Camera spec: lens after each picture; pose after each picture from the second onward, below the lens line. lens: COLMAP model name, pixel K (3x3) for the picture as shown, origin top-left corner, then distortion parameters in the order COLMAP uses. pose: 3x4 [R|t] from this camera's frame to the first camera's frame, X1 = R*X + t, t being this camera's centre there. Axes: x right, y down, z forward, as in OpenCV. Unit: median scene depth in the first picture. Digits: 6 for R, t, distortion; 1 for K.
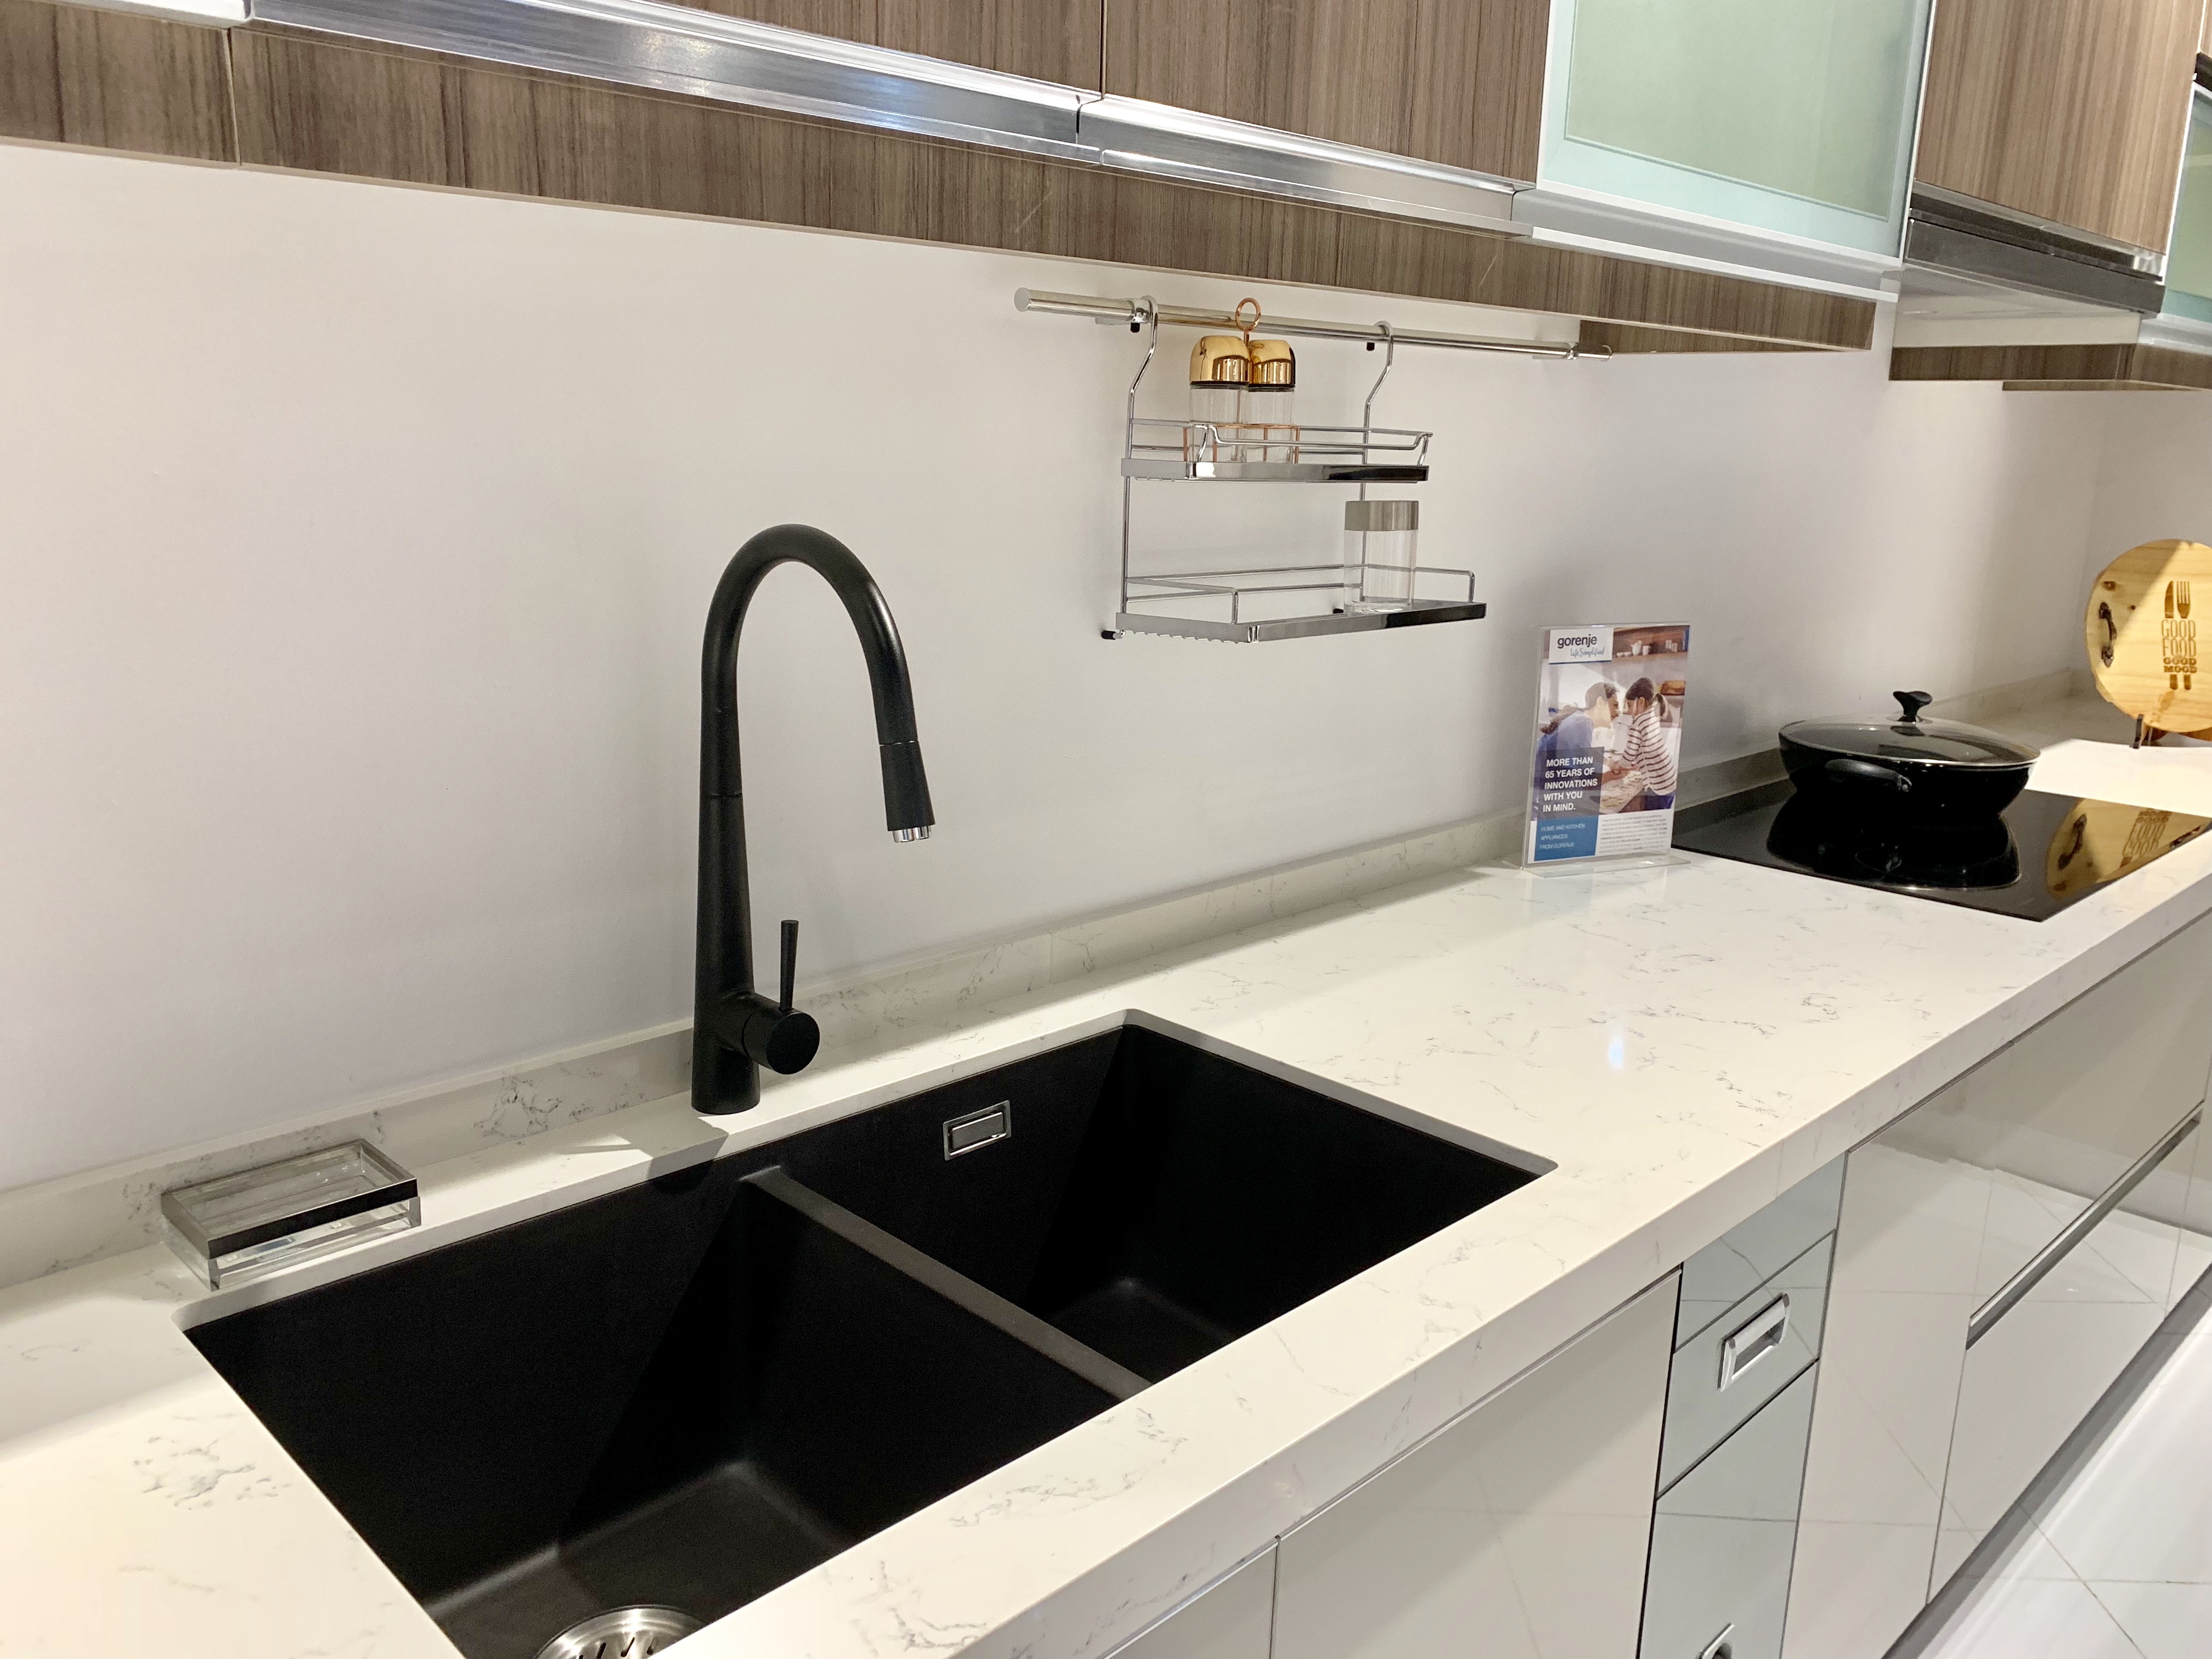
lens RADIAL K [[1728.8, 0, 1102.6], [0, 1728.8, 822.3], [0, 0, 1]] dist [0.013570, 0.003164]
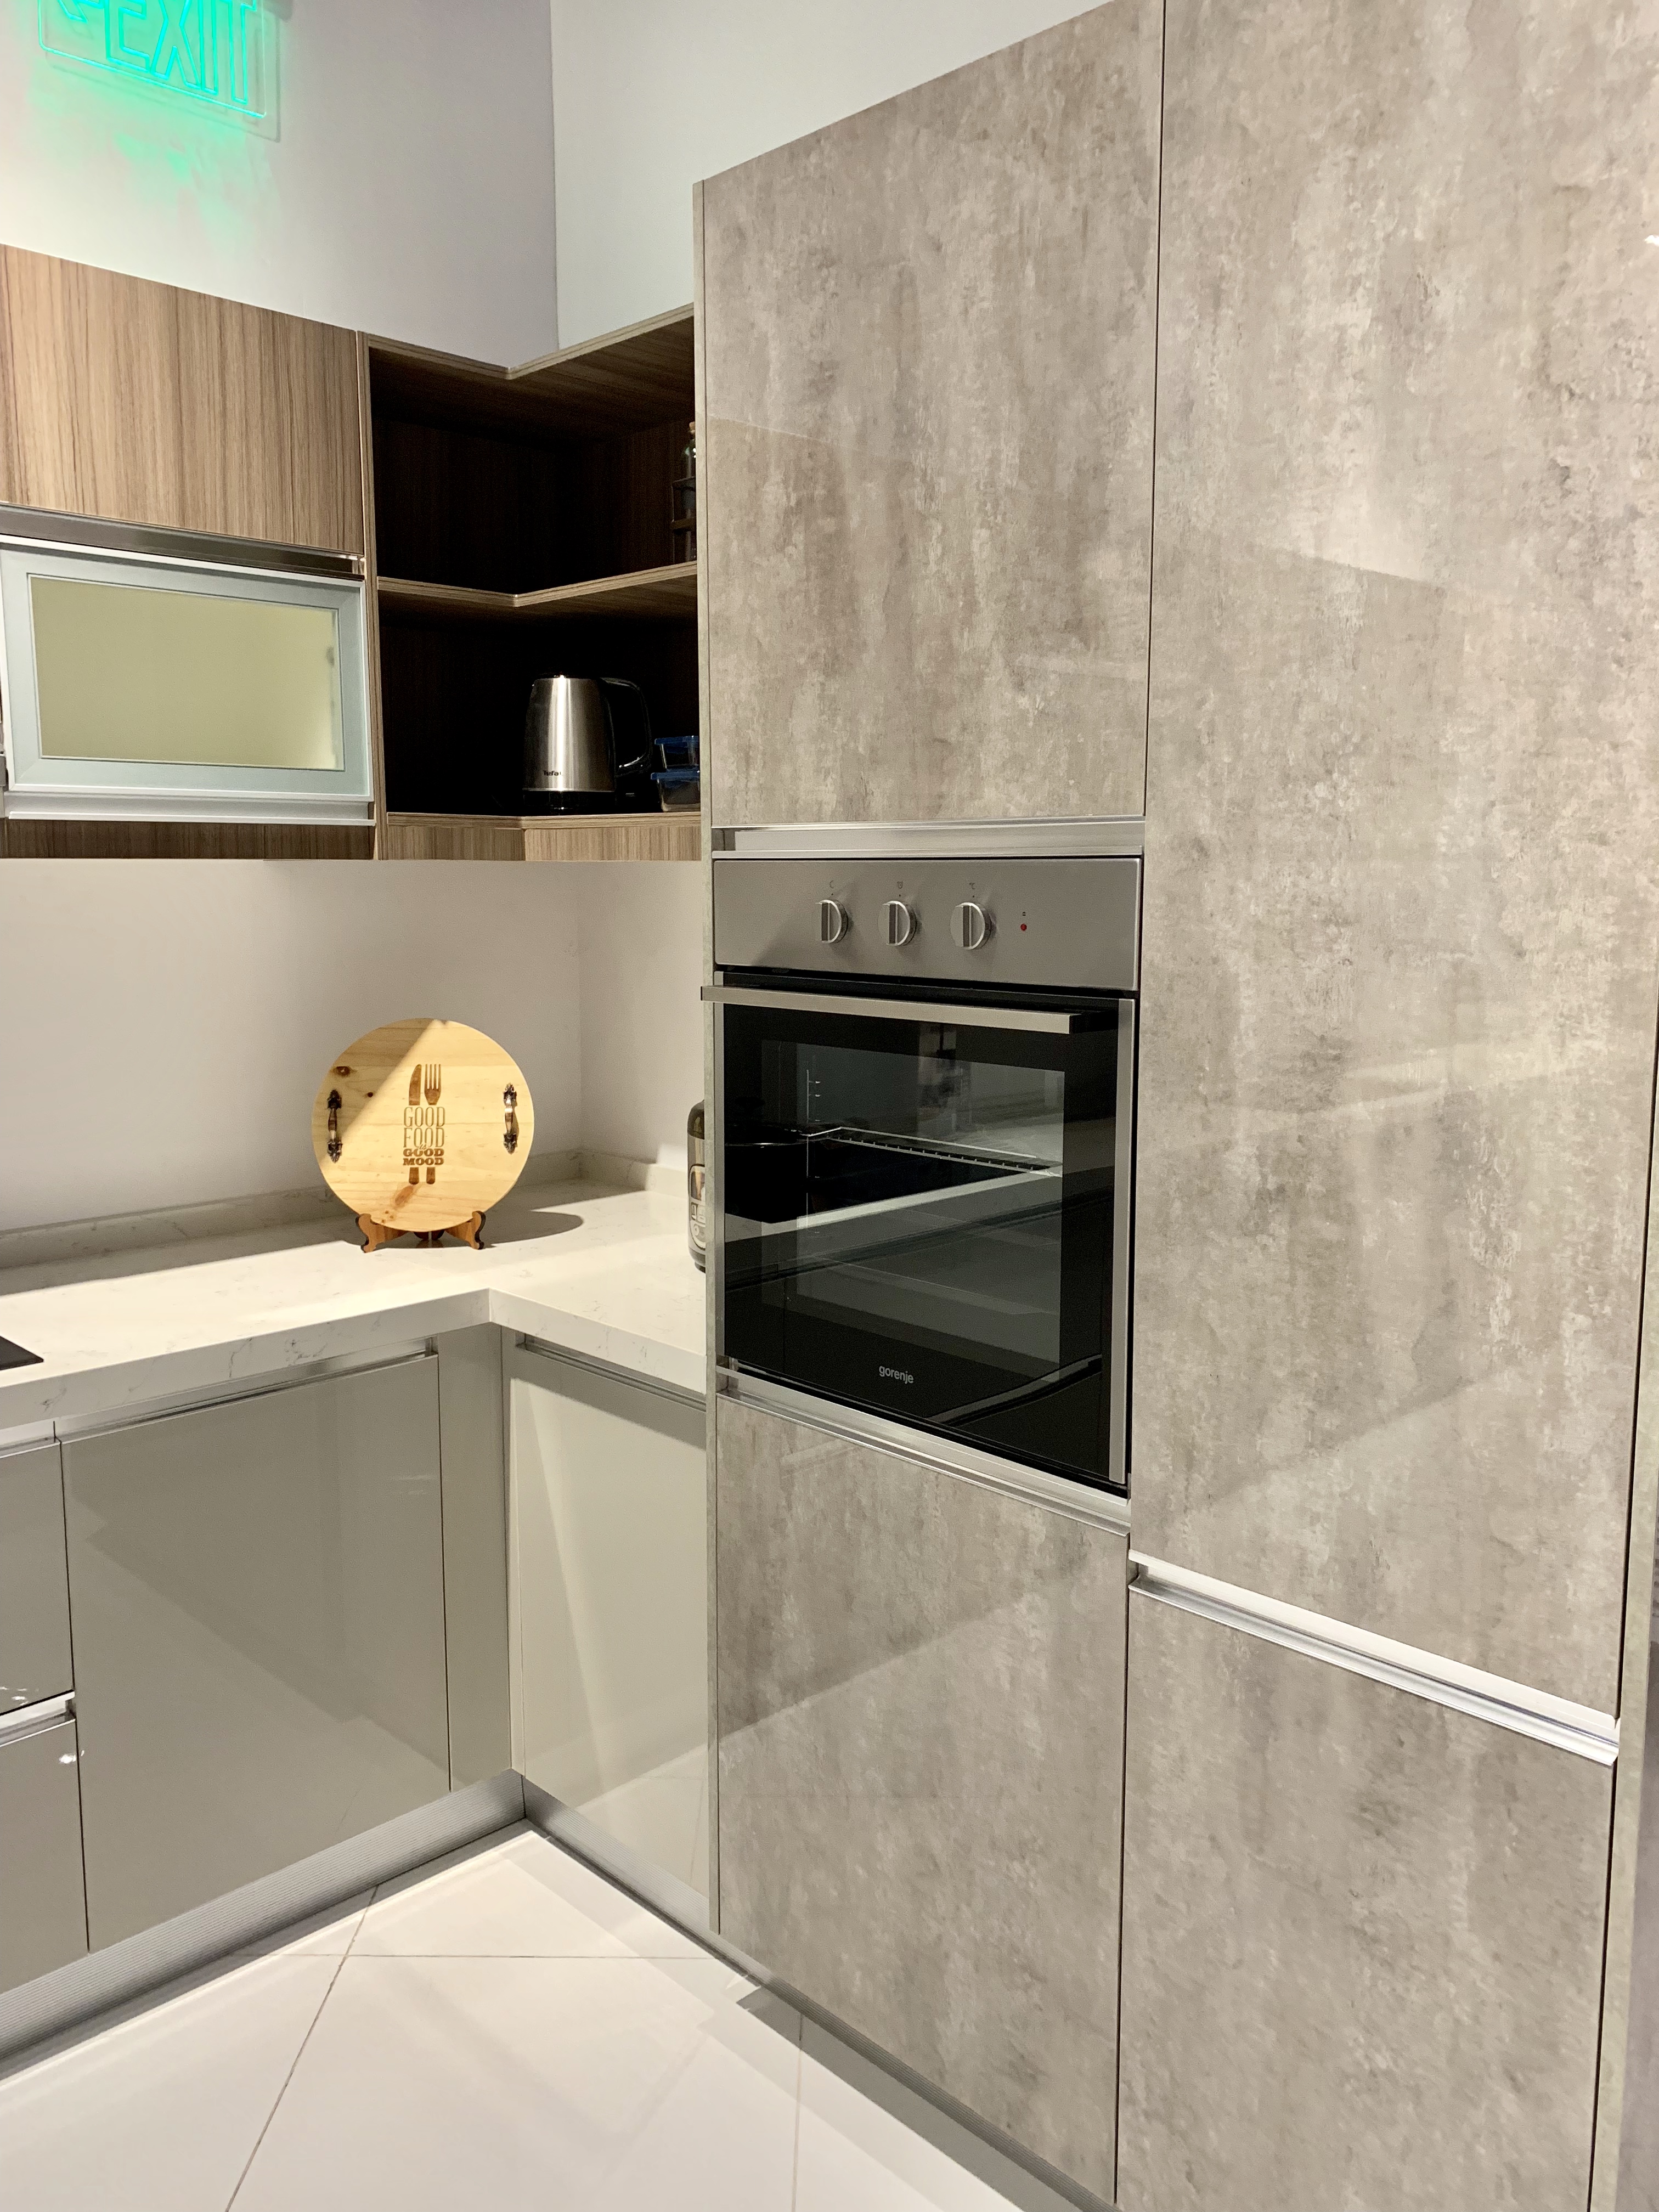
lens RADIAL K [[1728.8, 0, 840.5], [0, 1728.8, 1099.7], [0, 0, 1]] dist [0.013570, 0.003164]
pose [[0.999225, -0.033037, -0.021381, 1.173894], [0.030972, 0.995408, -0.090579, -0.043618], [0.024276, 0.089847, 0.995660, 0.148239]]
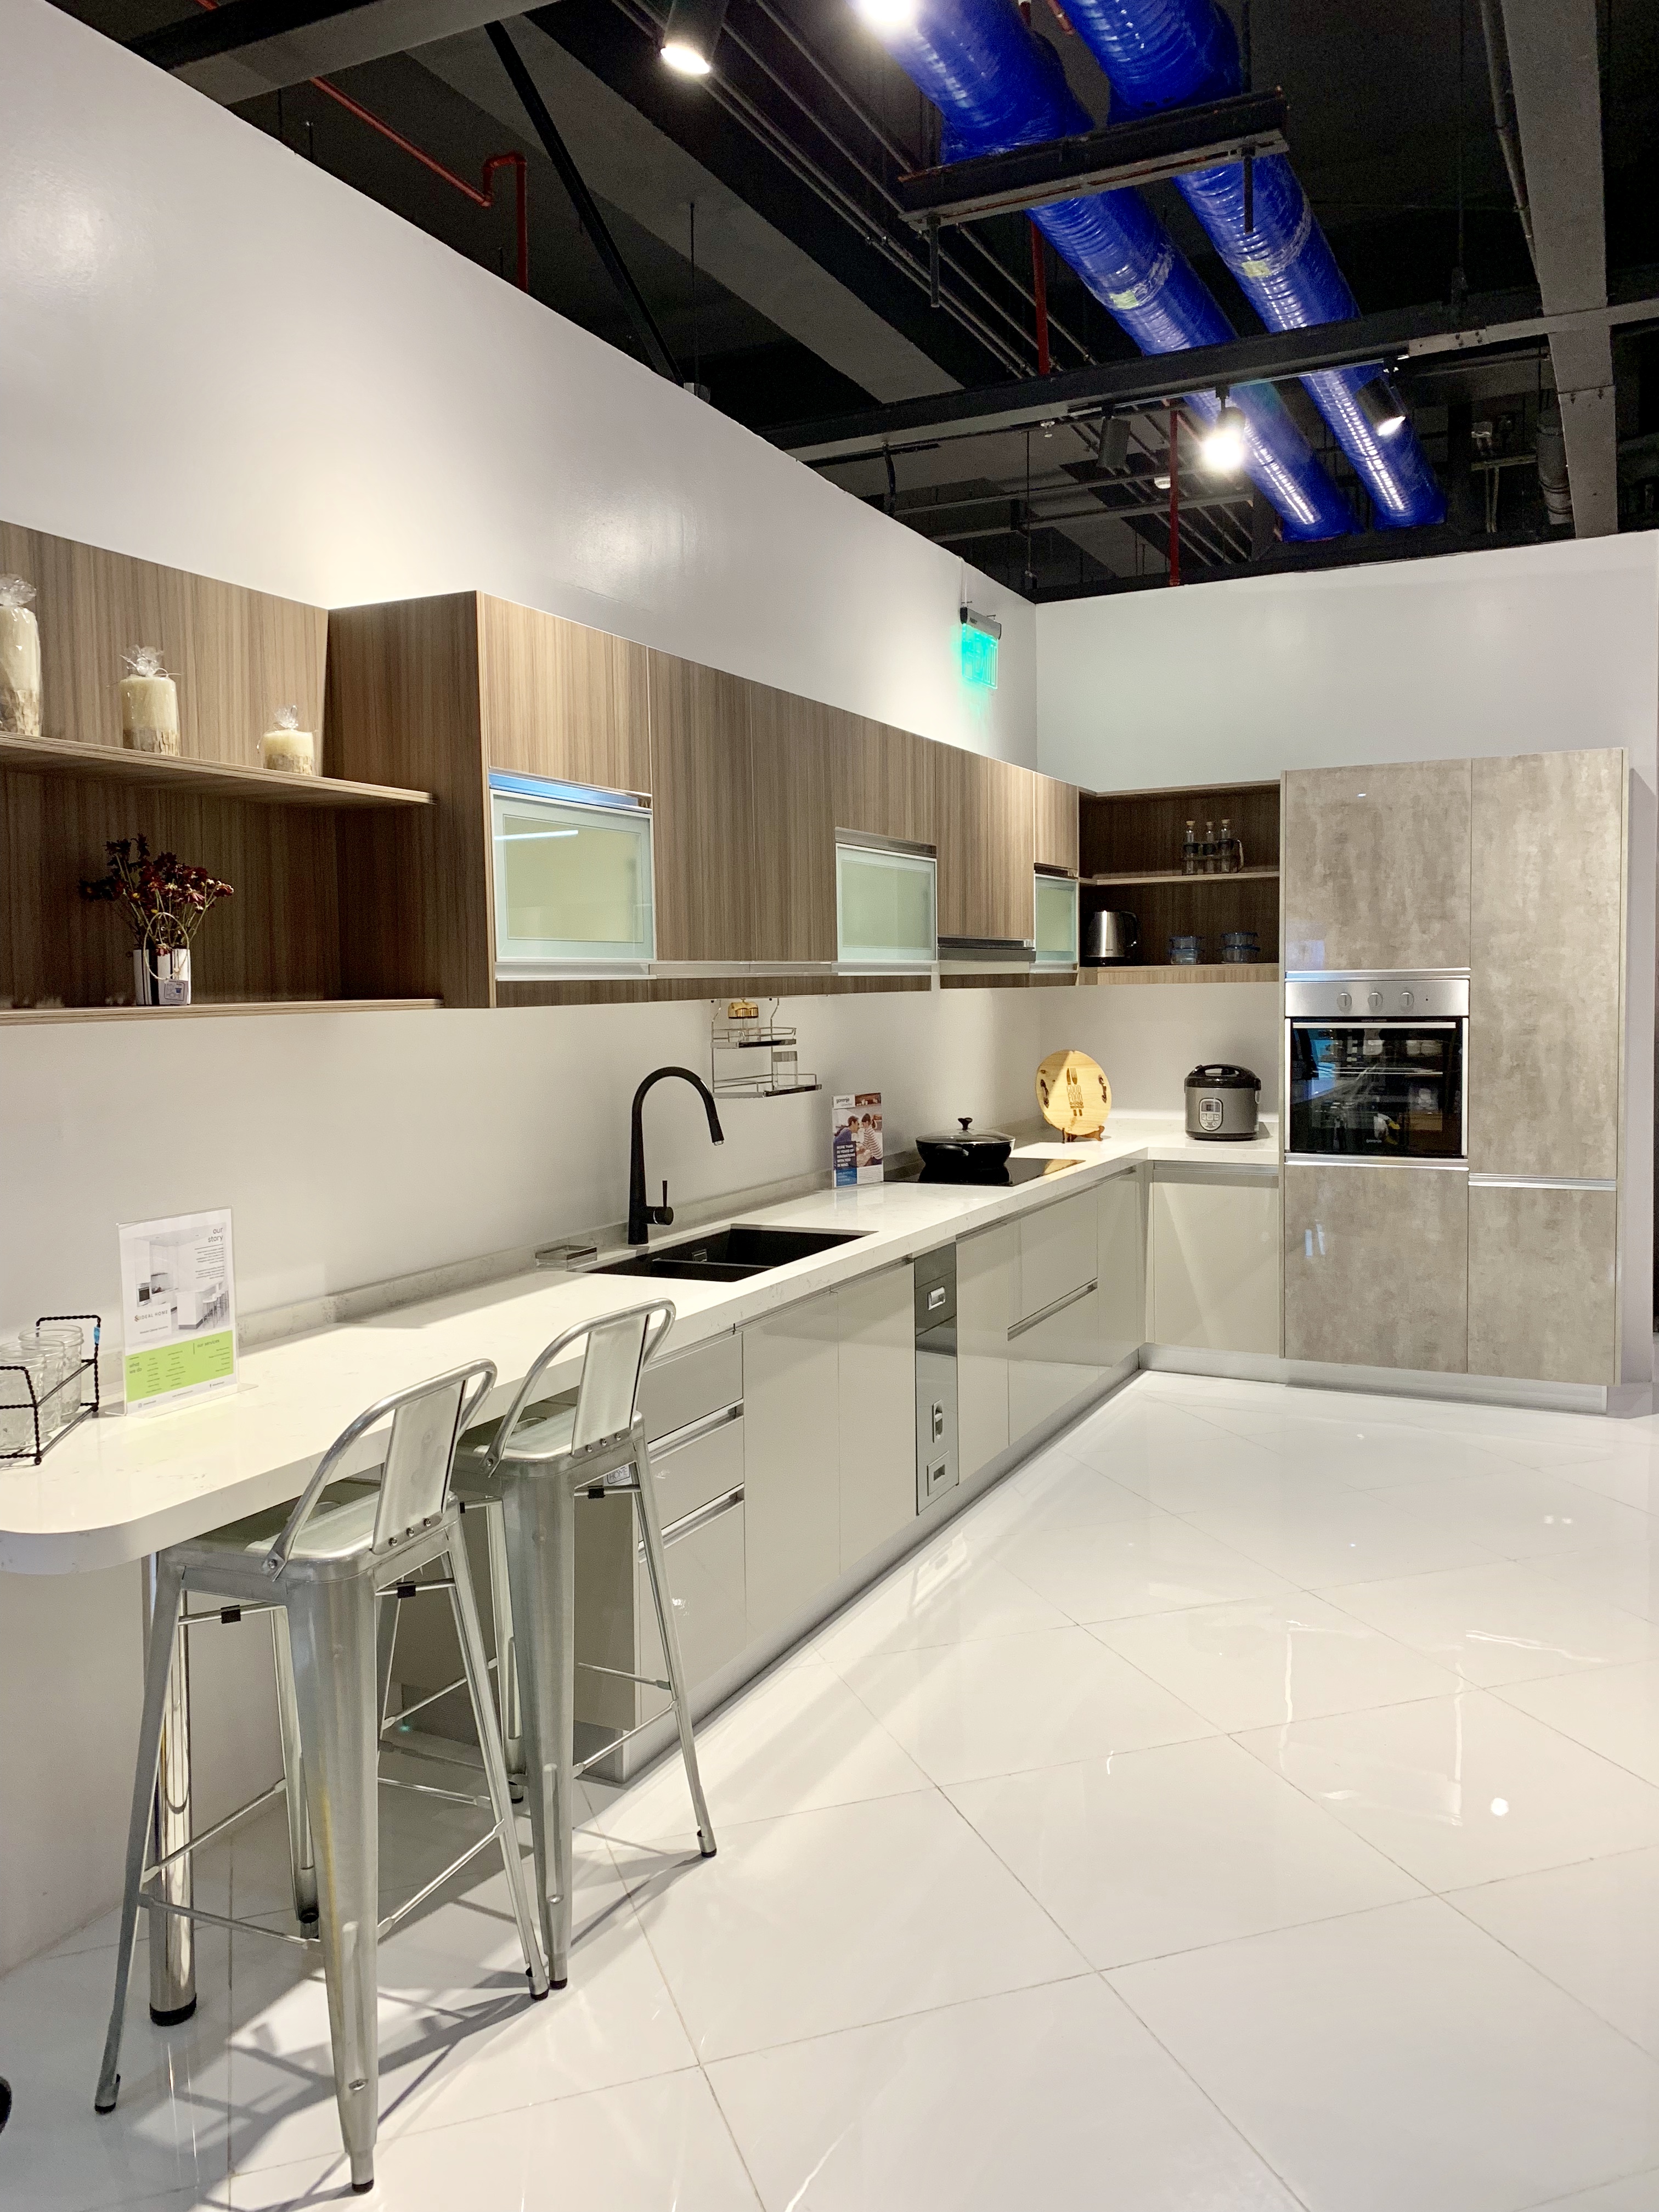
lens RADIAL K [[1728.8, 0, 821.0], [0, 1728.8, 1104.5], [0, 0, 1]] dist [0.013570, 0.003164]
pose [[0.941228, -0.067996, 0.330857, -0.566447], [0.118531, 0.983726, -0.135029, 0.228278], [-0.316292, 0.166310, 0.933970, -1.300879]]
